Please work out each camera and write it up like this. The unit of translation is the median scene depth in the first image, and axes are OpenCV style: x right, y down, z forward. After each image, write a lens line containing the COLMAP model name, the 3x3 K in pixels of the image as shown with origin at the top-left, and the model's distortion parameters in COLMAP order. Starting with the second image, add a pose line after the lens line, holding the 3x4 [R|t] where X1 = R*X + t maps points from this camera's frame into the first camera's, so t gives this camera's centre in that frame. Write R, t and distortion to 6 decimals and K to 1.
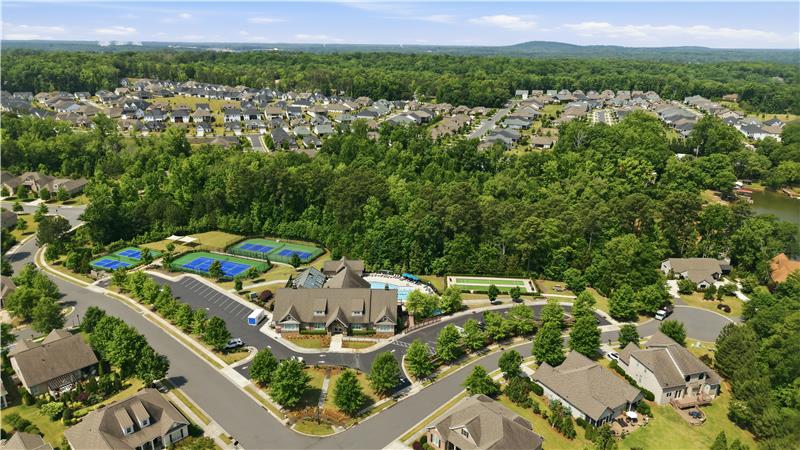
lens RADIAL K [[485.0, 0, 400.0], [0, 485.0, 225.0], [0, 0, 1]] dist [0.002992, -0.002027]
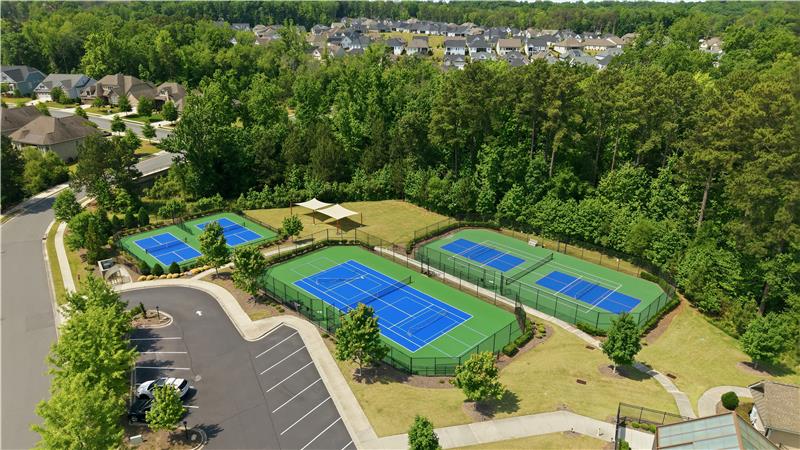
lens RADIAL K [[485.0, 0, 400.0], [0, 485.0, 225.0], [0, 0, 1]] dist [0.002992, -0.002027]
pose [[0.910207, 0.138422, -0.390337, -0.190059], [-0.118426, 0.990129, 0.074970, 0.000900], [0.396861, -0.022012, 0.917615, 0.561672]]
